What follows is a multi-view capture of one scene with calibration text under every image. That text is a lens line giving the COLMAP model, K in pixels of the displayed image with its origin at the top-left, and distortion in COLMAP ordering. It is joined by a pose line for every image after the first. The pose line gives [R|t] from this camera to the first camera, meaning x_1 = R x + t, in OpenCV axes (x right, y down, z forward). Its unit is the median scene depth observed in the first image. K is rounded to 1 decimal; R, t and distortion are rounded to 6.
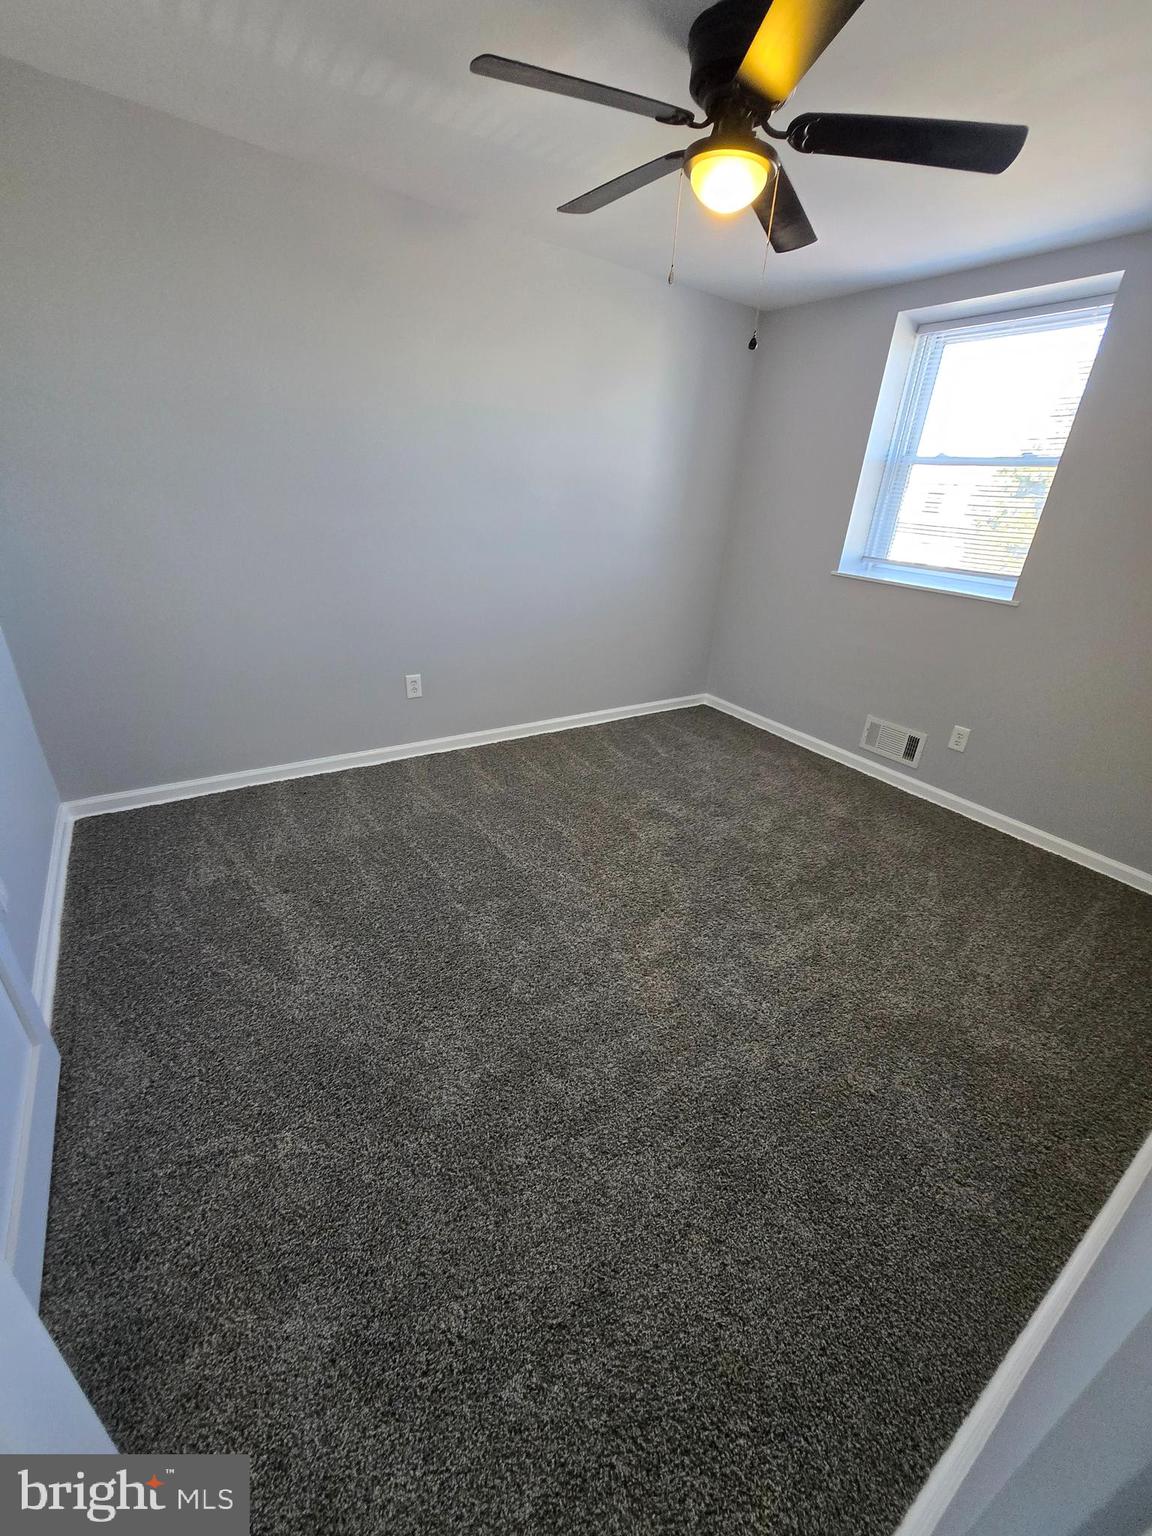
lens RADIAL K [[609.7, 0, 583.3], [0, 609.7, 766.8], [0, 0, 1]] dist [0.007941, -0.002761]
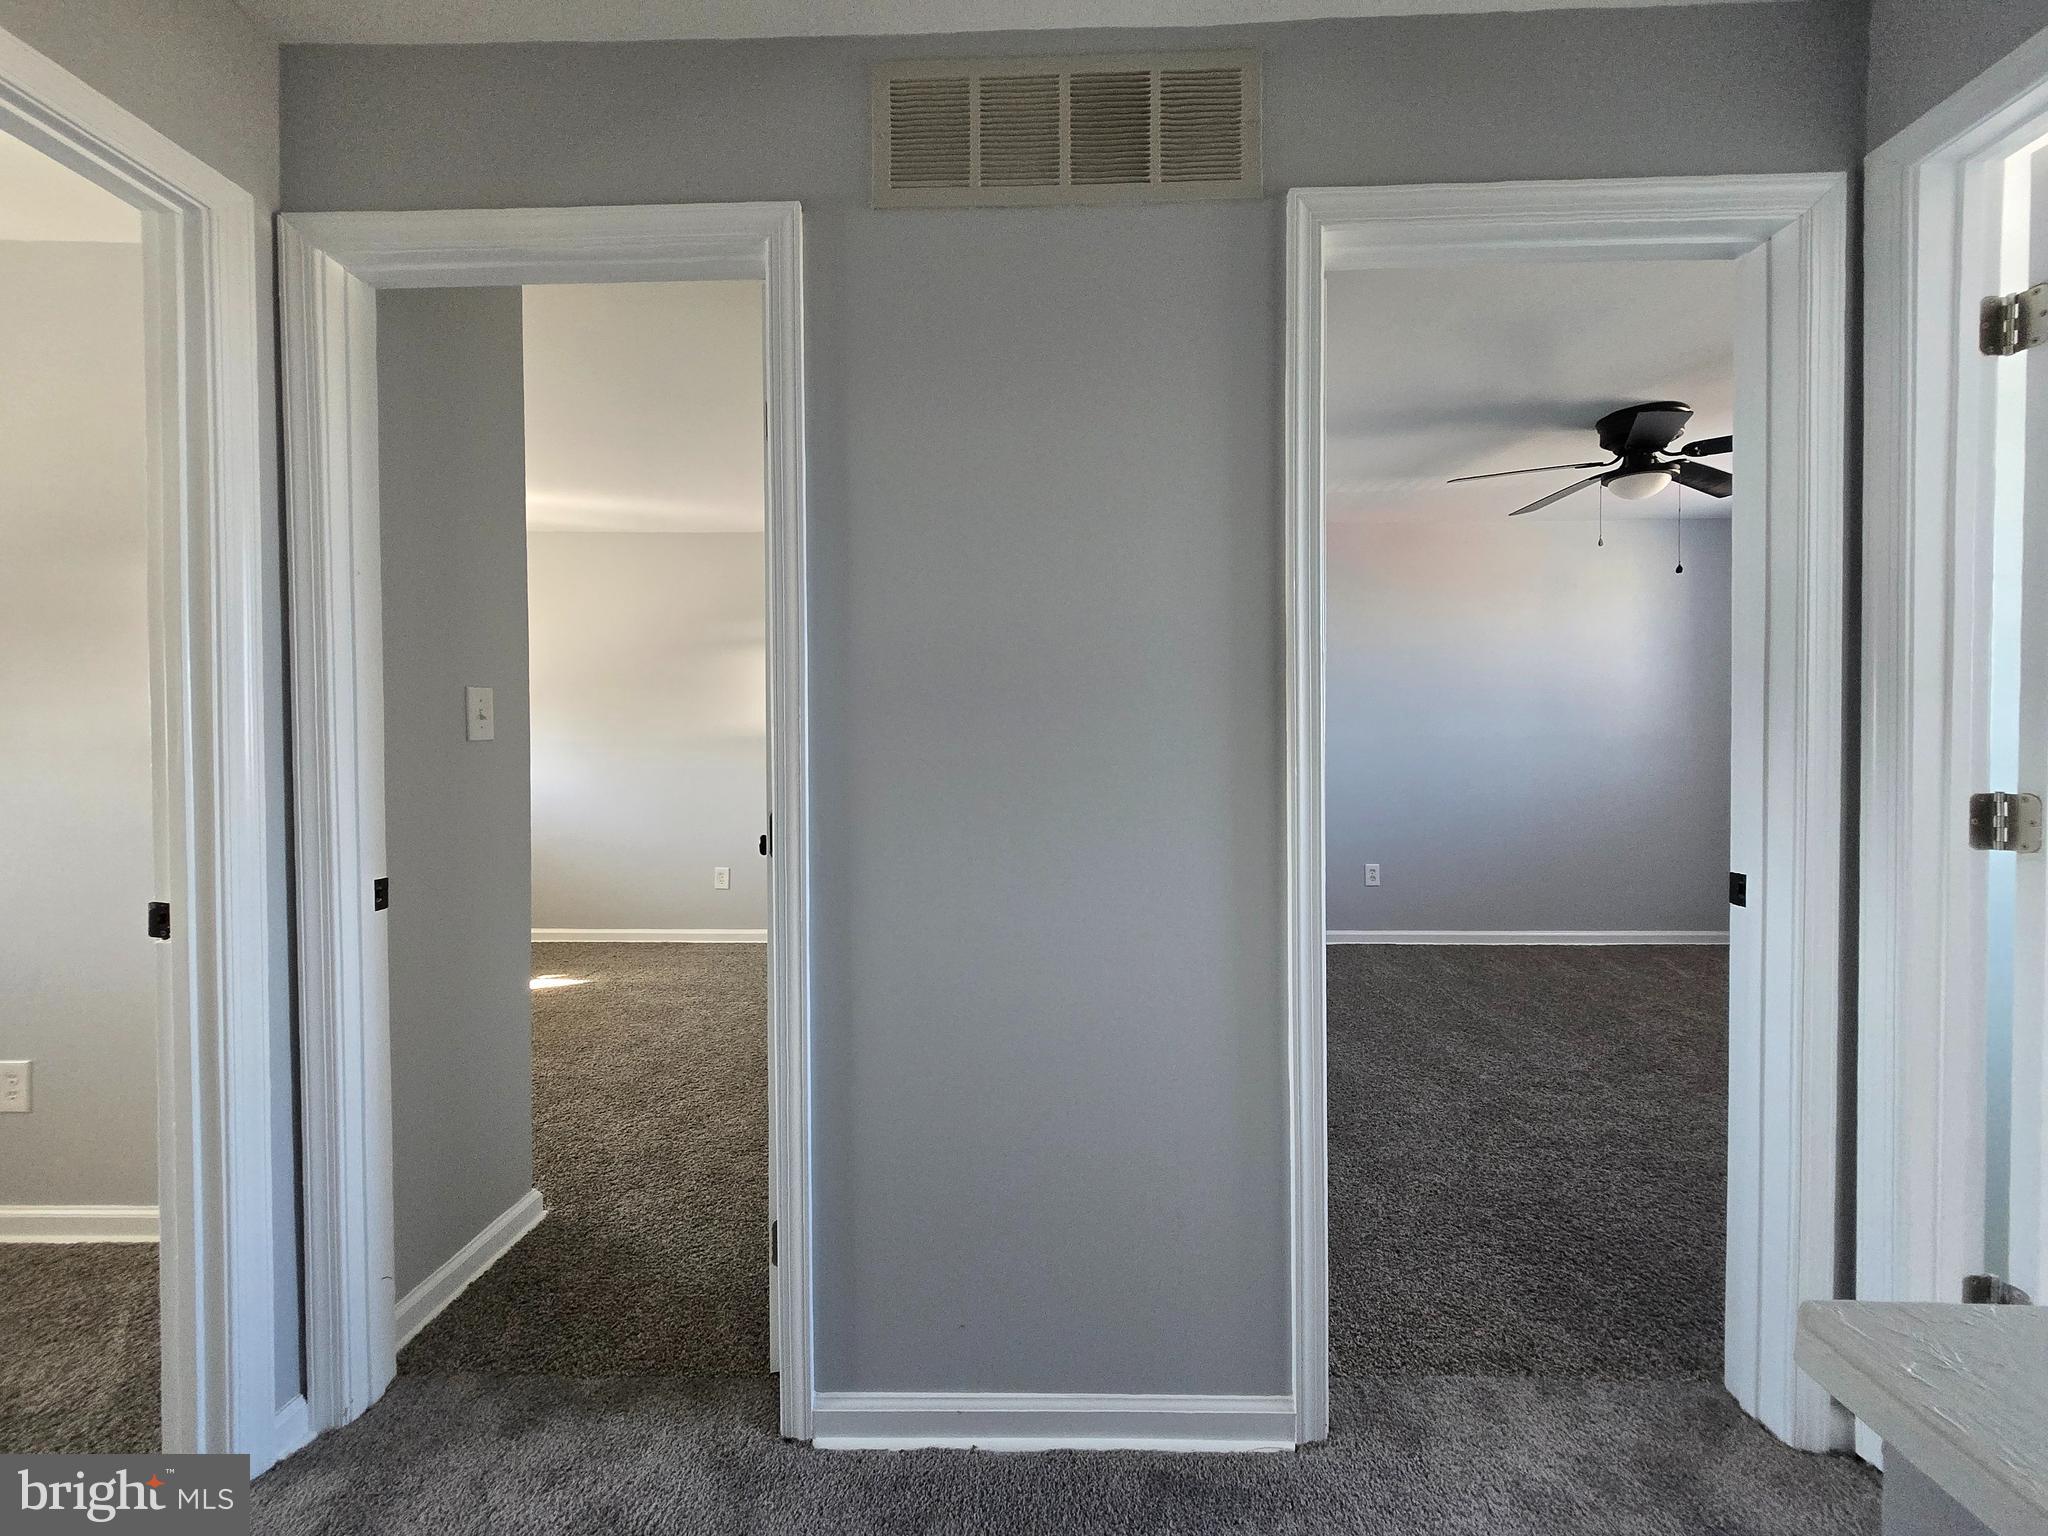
lens RADIAL K [[812.9, 0, 1027.4], [0, 812.9, 753.0], [0, 0, 1]] dist [0.007941, -0.002761]
pose [[0.819472, -0.050003, -0.570933, 0.051314], [-0.193794, 0.913331, -0.358148, 0.302649], [0.539360, 0.404136, 0.738759, -0.466352]]
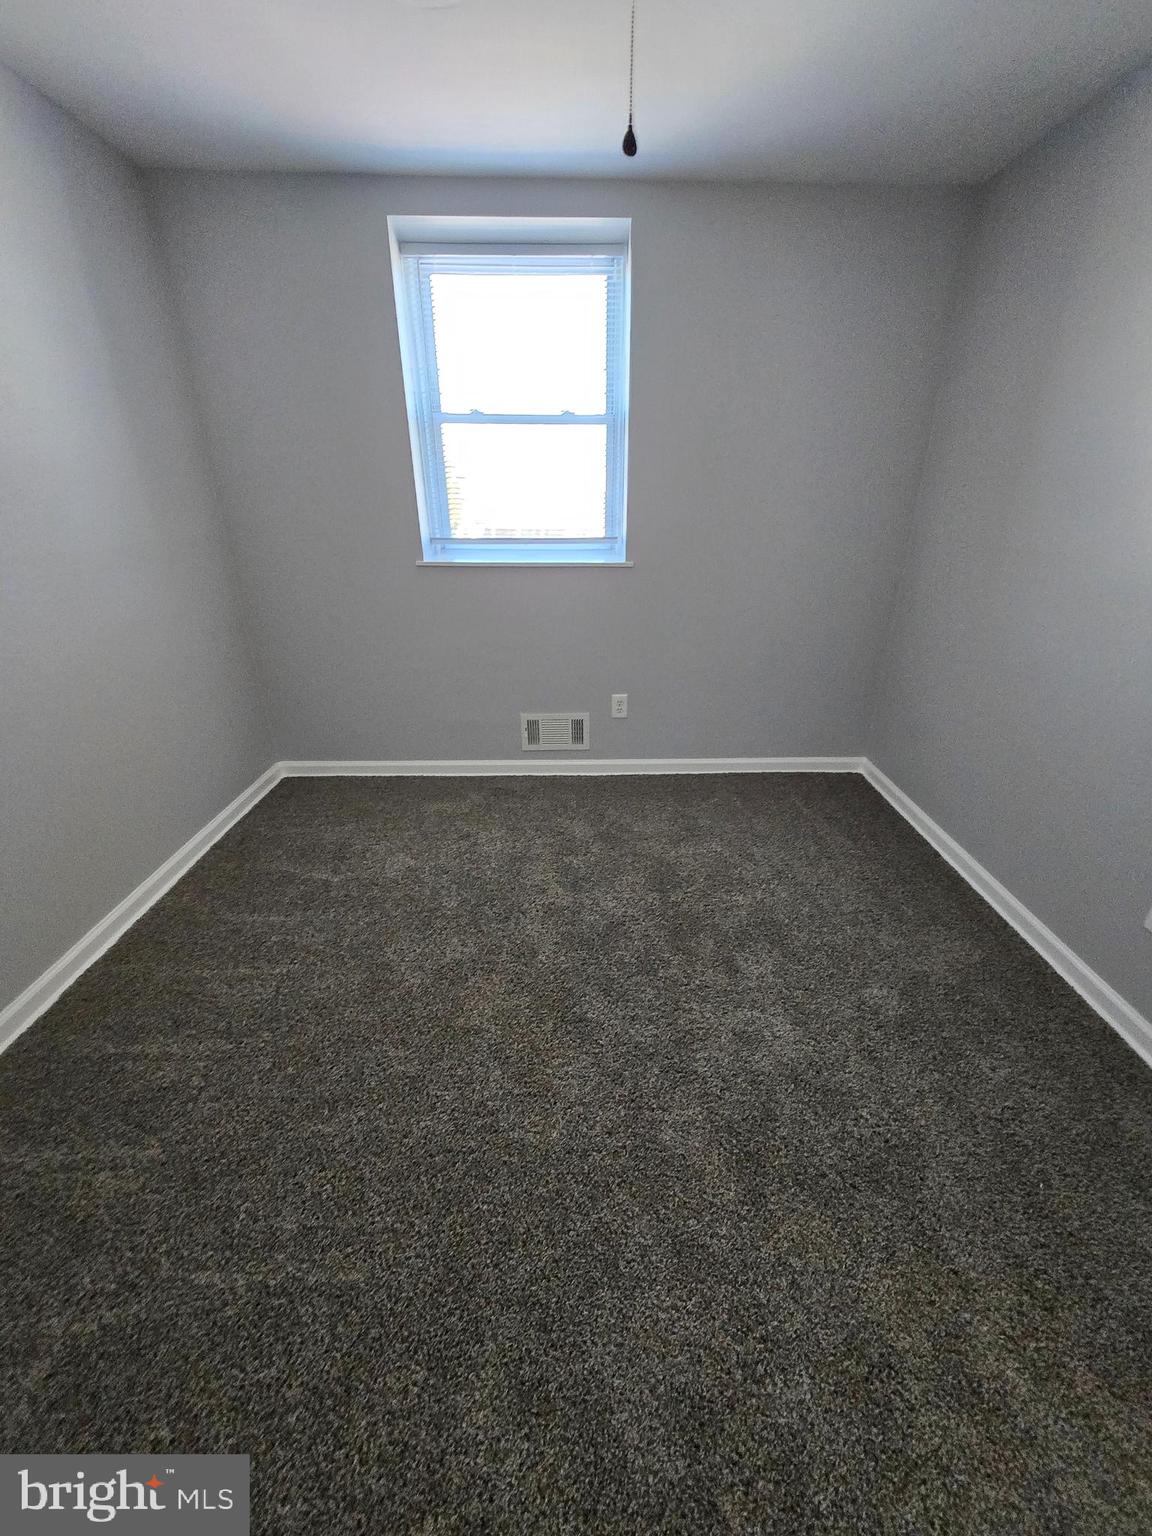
lens RADIAL K [[609.7, 0, 583.1], [0, 609.7, 762.5], [0, 0, 1]] dist [0.007941, -0.002761]
pose [[0.539913, -0.400811, 0.740166, -0.170935], [0.381297, 0.900413, 0.209450, -0.182494], [-0.750404, 0.169139, 0.638972, 0.410272]]
